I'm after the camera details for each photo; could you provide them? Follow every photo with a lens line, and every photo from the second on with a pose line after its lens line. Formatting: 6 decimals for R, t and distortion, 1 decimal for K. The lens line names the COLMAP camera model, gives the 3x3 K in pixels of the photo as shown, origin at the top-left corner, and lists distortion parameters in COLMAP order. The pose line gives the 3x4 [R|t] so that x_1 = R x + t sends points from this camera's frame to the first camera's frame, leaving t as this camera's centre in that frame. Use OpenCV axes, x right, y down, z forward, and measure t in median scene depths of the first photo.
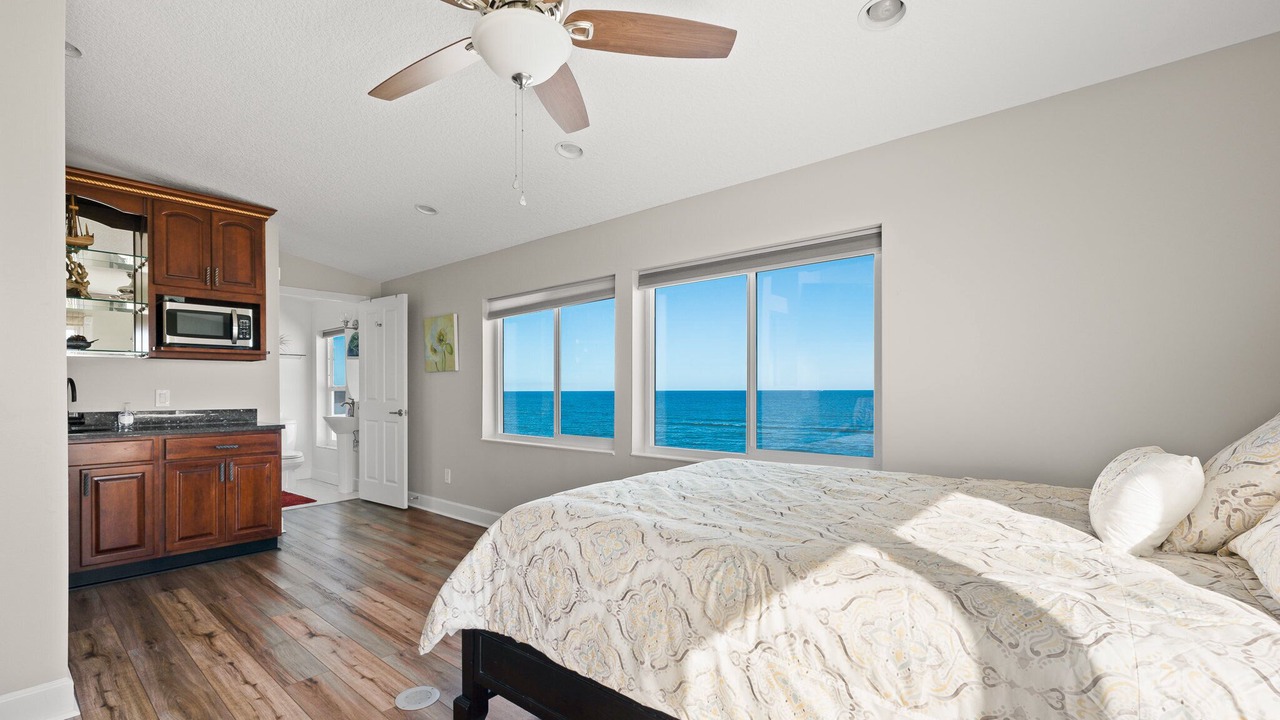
lens RADIAL K [[586.2, 0, 640.0], [0, 586.2, 360.0], [0, 0, 1]] dist [0.001741, 0.000195]
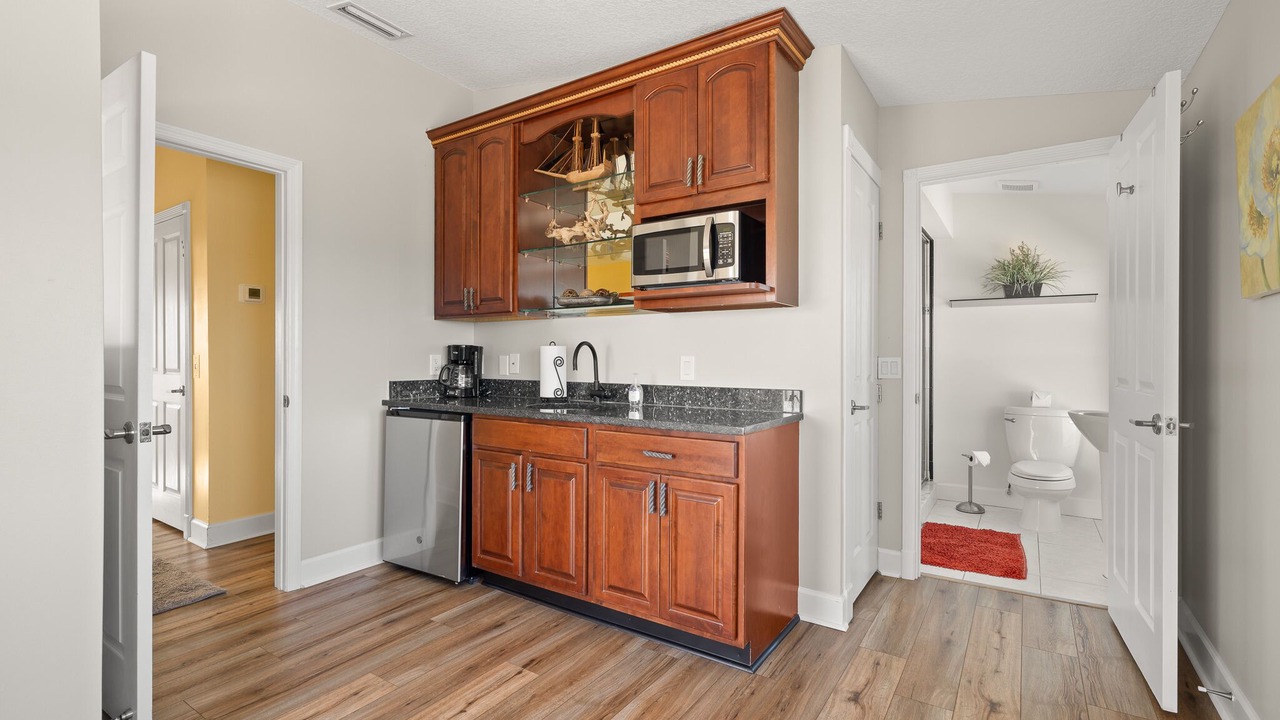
lens RADIAL K [[586.2, 0, 640.0], [0, 586.2, 360.0], [0, 0, 1]] dist [0.001741, 0.000195]
pose [[0.094719, 0.007560, -0.995475, -0.122754], [0.048251, 0.998761, 0.012176, 0.043595], [0.994334, -0.049185, 0.094237, 0.866067]]
